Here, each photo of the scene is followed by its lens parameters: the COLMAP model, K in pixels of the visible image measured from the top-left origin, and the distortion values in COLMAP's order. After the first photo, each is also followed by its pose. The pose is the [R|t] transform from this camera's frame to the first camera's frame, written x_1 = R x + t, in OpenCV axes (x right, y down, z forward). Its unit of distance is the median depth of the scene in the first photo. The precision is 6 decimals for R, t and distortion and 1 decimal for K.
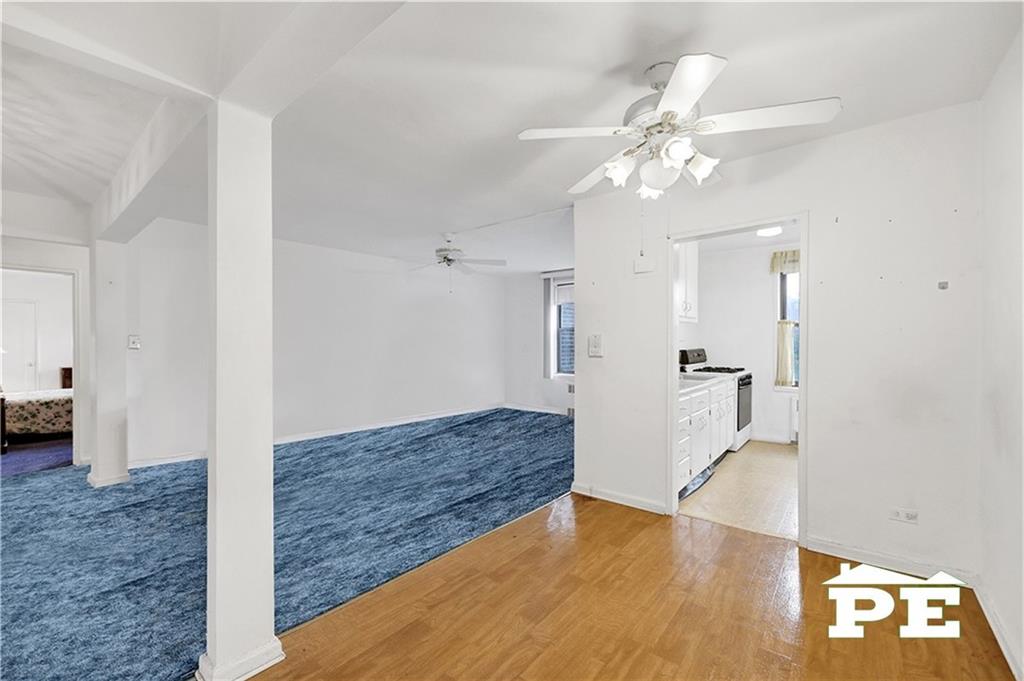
lens RADIAL K [[422.6, 0, 506.9], [0, 422.6, 337.1], [0, 0, 1]] dist [-0.000736, 0.001192]
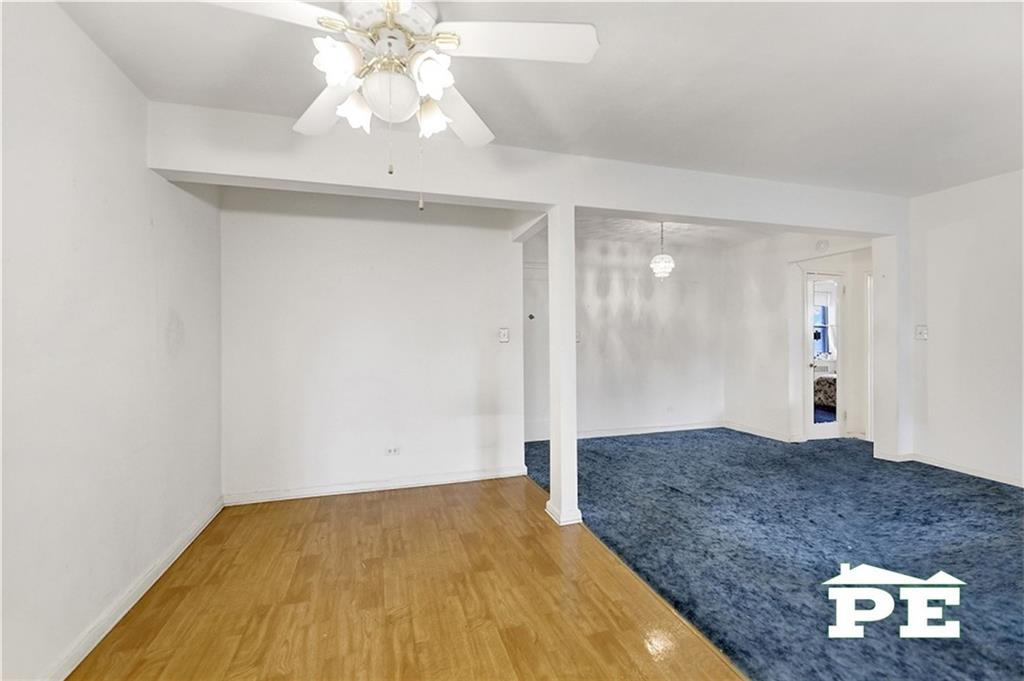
lens RADIAL K [[446.7, 0, 516.7], [0, 446.7, 338.6], [0, 0, 1]] dist [-0.014278, -0.001524]
pose [[-0.557793, 0.001777, -0.829978, 0.856833], [0.014334, 0.999869, -0.007493, 0.038417], [0.829856, -0.016076, -0.557746, 1.575483]]
